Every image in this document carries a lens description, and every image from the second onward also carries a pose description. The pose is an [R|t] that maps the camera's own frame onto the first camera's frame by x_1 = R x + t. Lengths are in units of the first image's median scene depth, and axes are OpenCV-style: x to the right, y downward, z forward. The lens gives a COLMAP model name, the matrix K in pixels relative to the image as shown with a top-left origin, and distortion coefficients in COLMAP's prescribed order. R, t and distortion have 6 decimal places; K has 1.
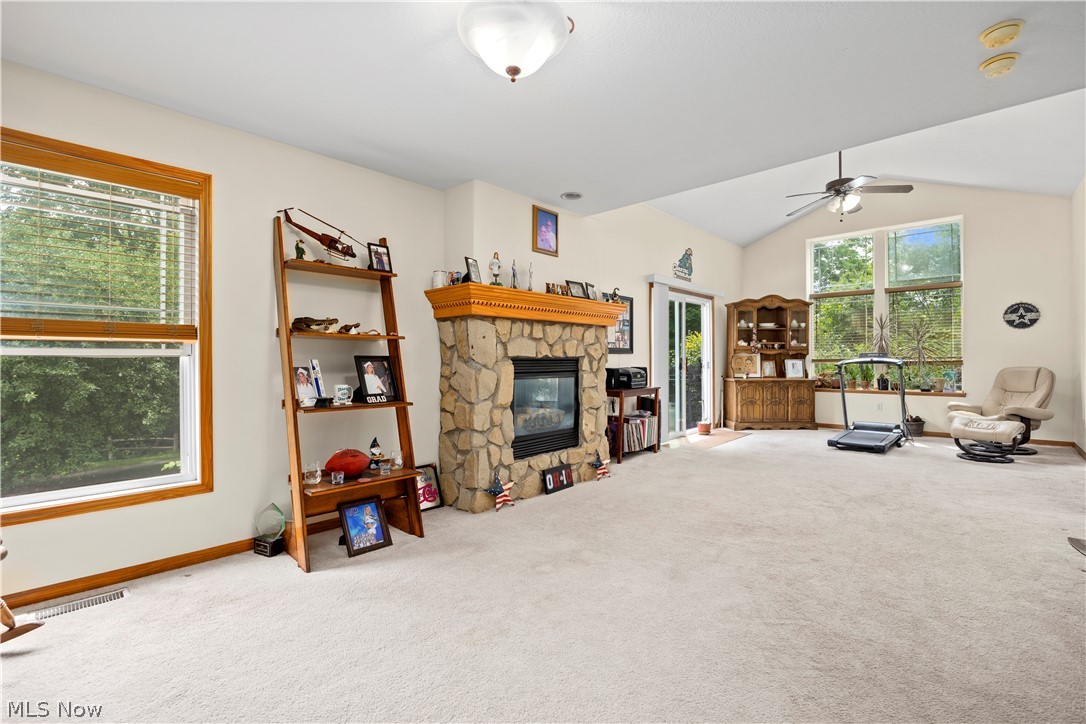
lens RADIAL K [[473.8, 0, 543.3], [0, 473.8, 358.4], [0, 0, 1]] dist [-0.001469, -0.000056]
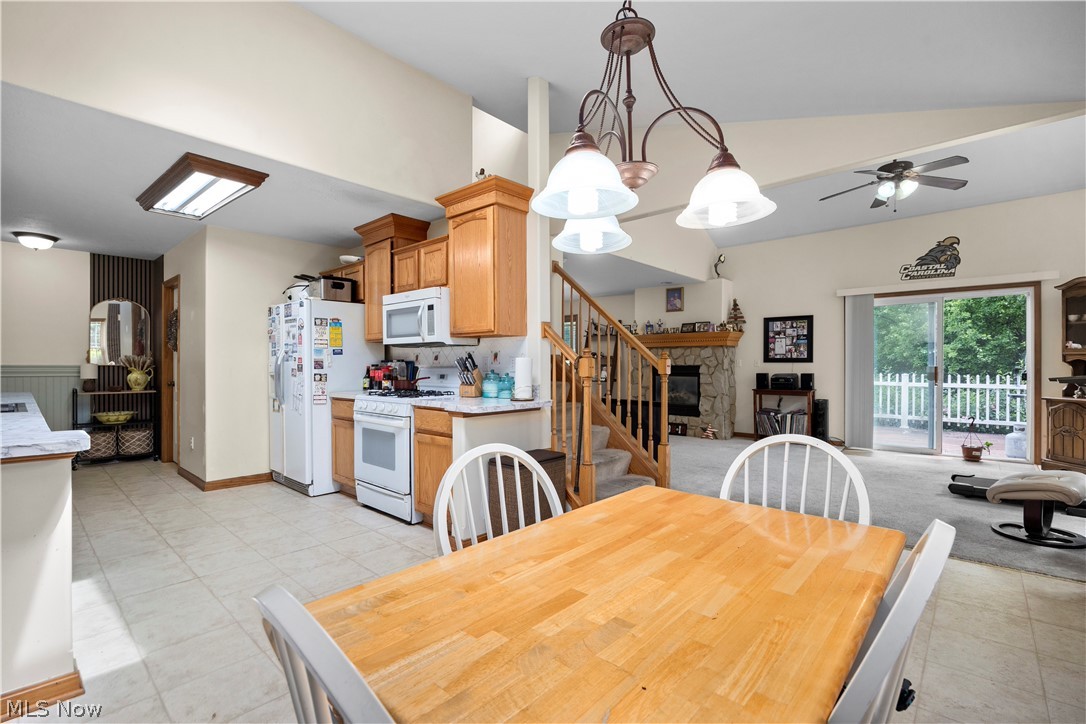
lens RADIAL K [[493.3, 0, 544.5], [0, 493.3, 365.9], [0, 0, 1]] dist [-0.009129, -0.000223]
pose [[0.020081, 0.006103, -0.999780, 1.991123], [0.000992, 0.999981, 0.006124, -0.013019], [0.999798, -0.001115, 0.020074, 0.432928]]
